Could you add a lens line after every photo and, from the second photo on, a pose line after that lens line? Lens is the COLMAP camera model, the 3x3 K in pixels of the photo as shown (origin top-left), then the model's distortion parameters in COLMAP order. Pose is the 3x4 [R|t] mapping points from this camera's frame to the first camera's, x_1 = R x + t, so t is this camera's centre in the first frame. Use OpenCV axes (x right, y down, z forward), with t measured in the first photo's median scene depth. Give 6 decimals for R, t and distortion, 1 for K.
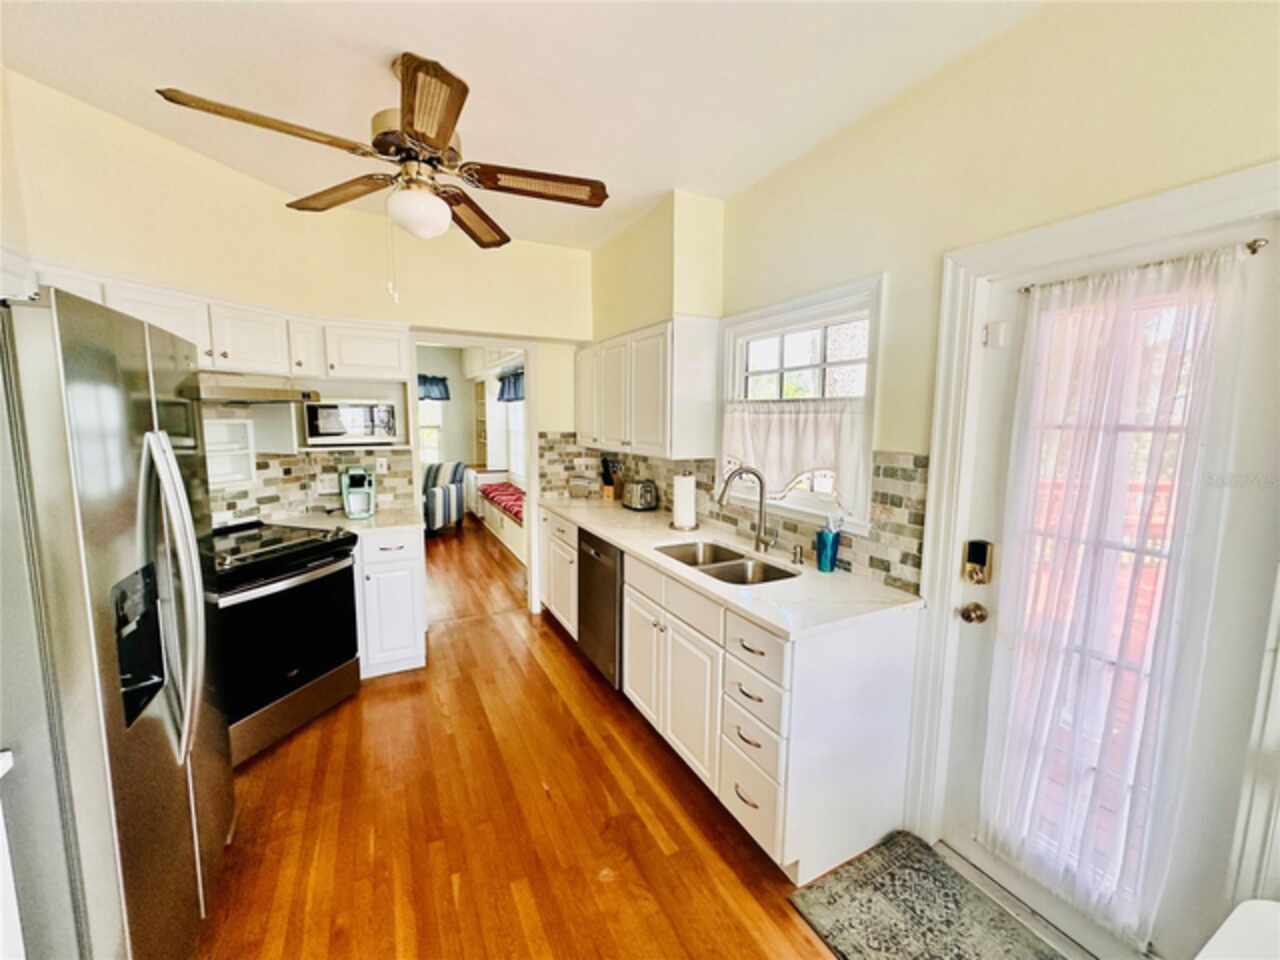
lens RADIAL K [[507.7, 0, 642.1], [0, 507.7, 474.7], [0, 0, 1]] dist [-0.000139, -0.000050]
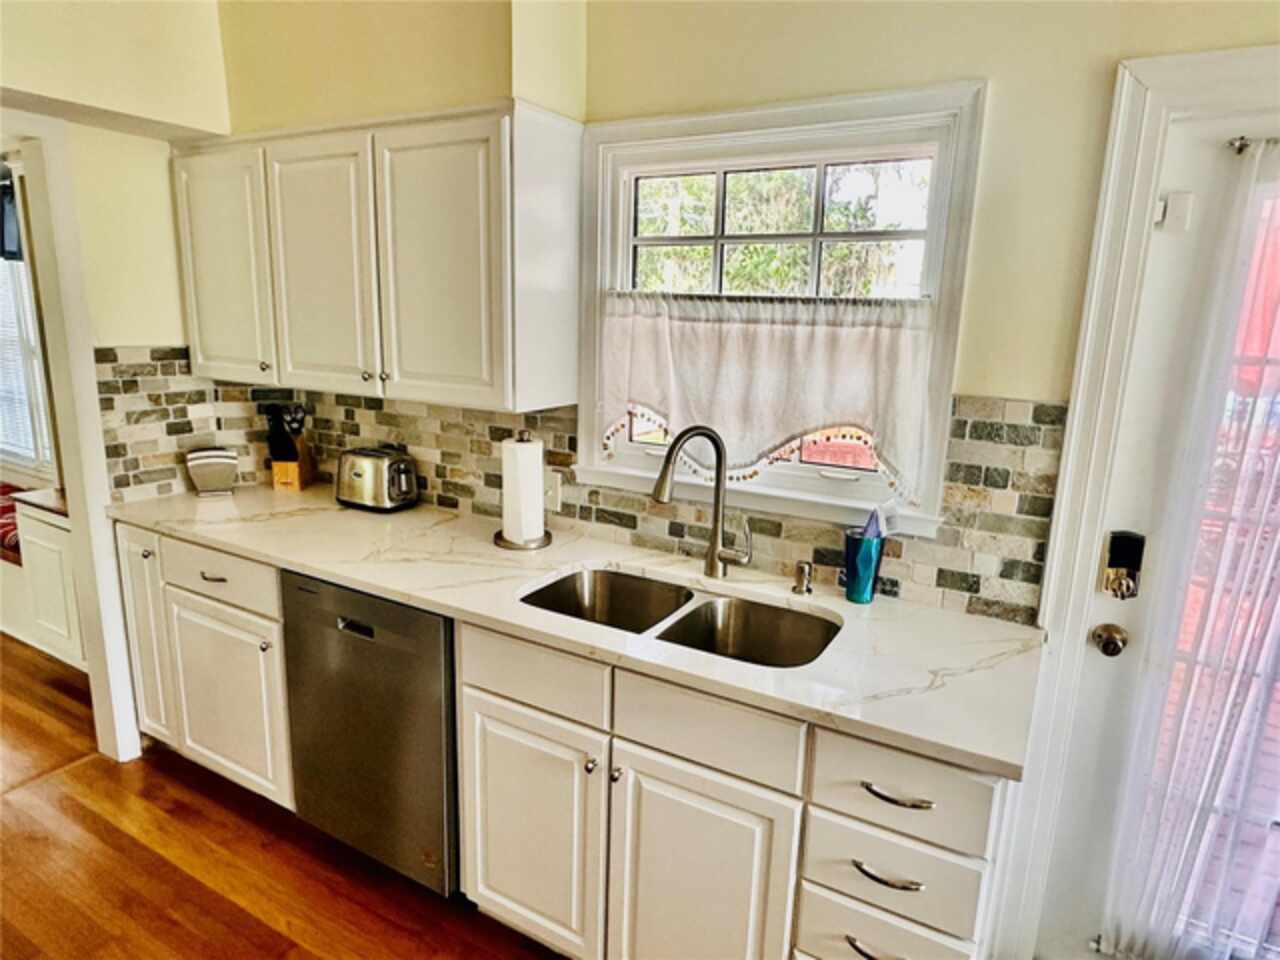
lens RADIAL K [[766.4, 0, 638.6], [0, 766.4, 476.6], [0, 0, 1]] dist [-0.000922, 0.001526]
pose [[0.843208, -0.095469, 0.529042, -0.242172], [0.037867, 0.992208, 0.118698, -0.052631], [-0.536252, -0.080054, 0.840253, 0.321662]]
